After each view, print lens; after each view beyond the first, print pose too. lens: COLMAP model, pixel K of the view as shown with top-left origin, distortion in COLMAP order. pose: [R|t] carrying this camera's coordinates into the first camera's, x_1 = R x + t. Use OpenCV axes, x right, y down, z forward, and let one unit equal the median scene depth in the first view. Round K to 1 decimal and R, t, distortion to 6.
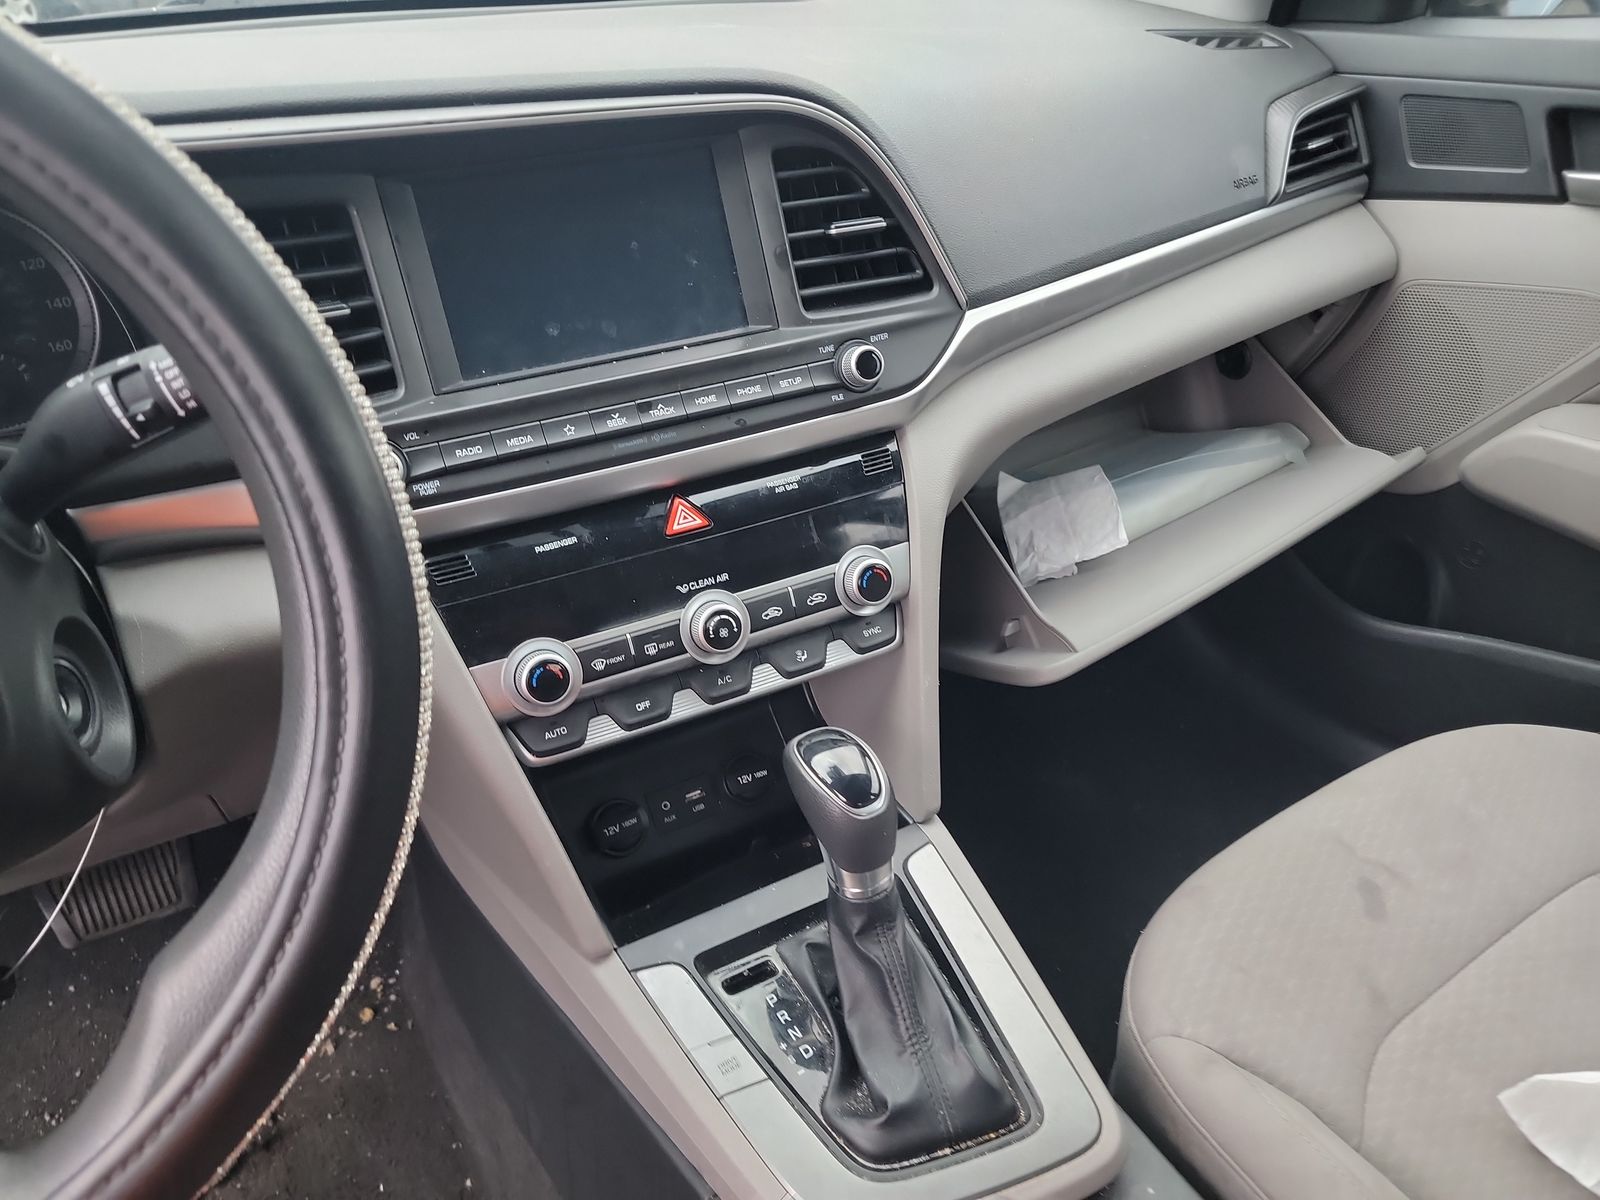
lens RADIAL K [[1095.5, 0, 797.9], [0, 1095.5, 592.1], [0, 0, 1]] dist [-0.007310, 0.003708]
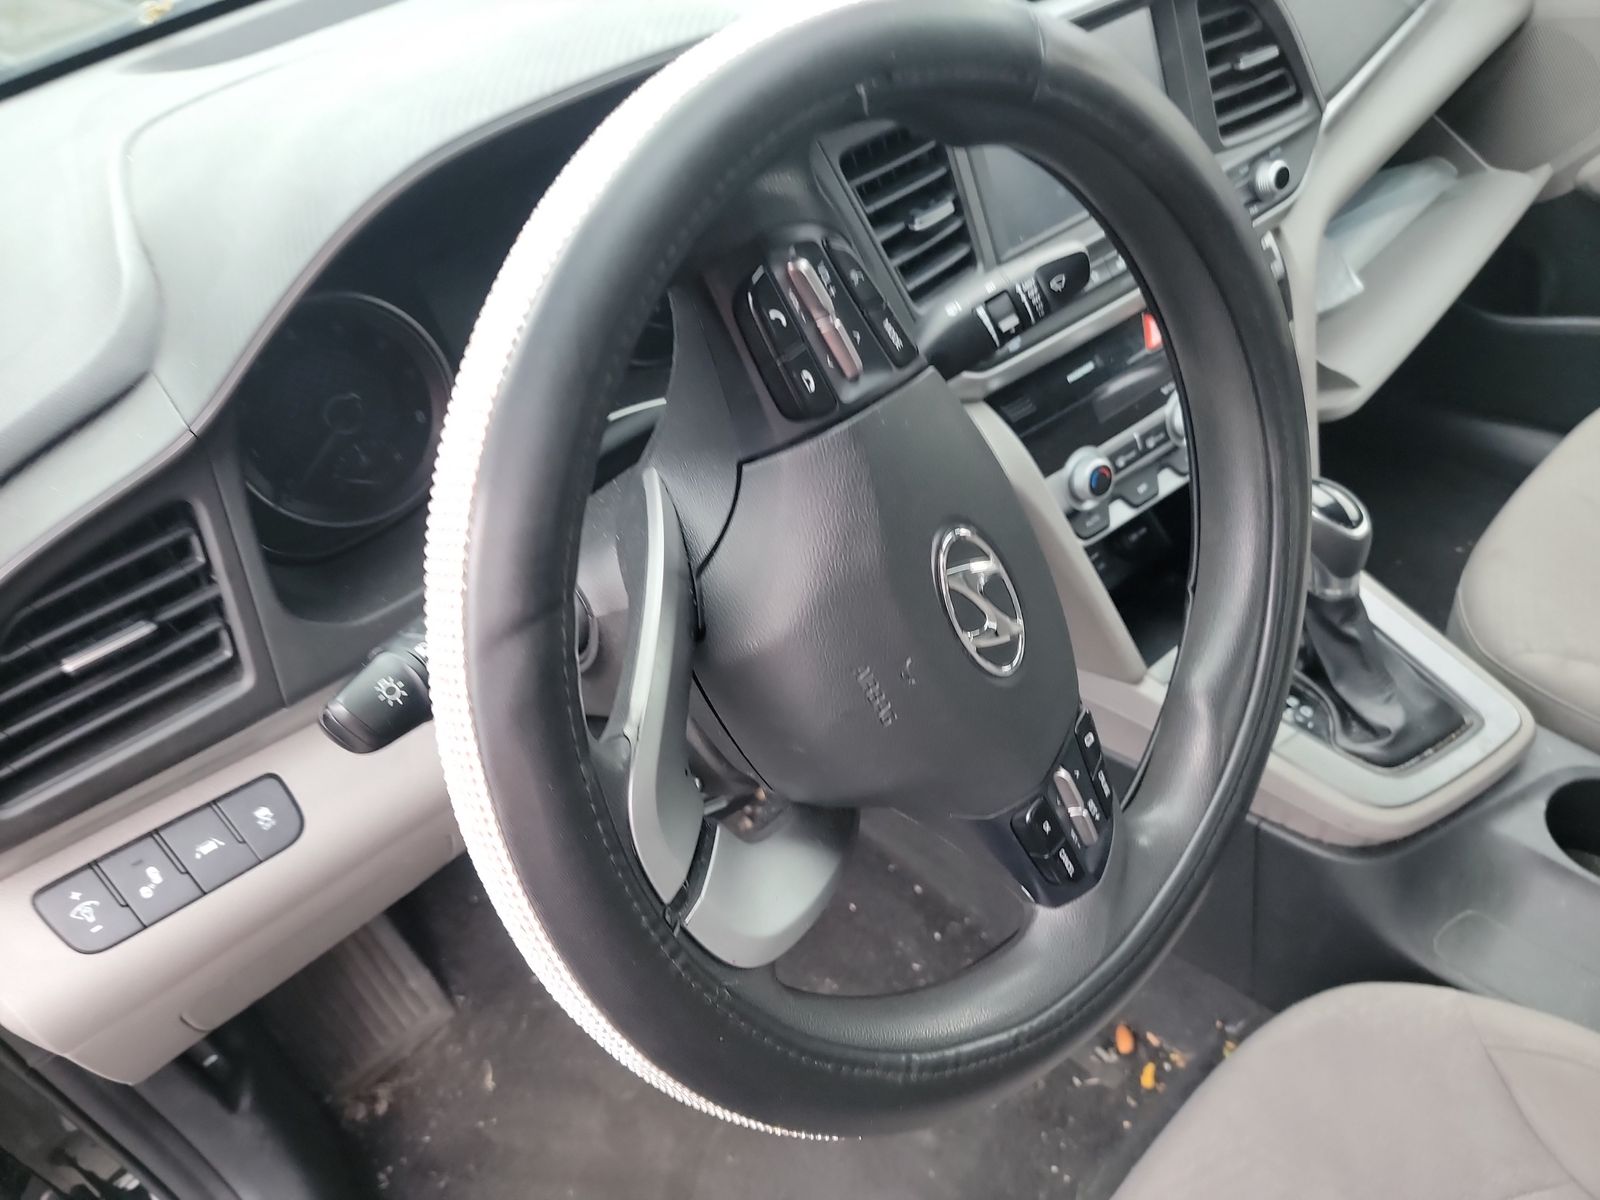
lens RADIAL K [[1095.5, 0, 803.4], [0, 1095.5, 607.9], [0, 0, 1]] dist [-0.007310, 0.003708]
pose [[0.975149, -0.193477, 0.107937, -0.695878], [0.164430, 0.958554, 0.232676, -0.124139], [-0.148480, -0.209146, 0.966546, -0.201246]]
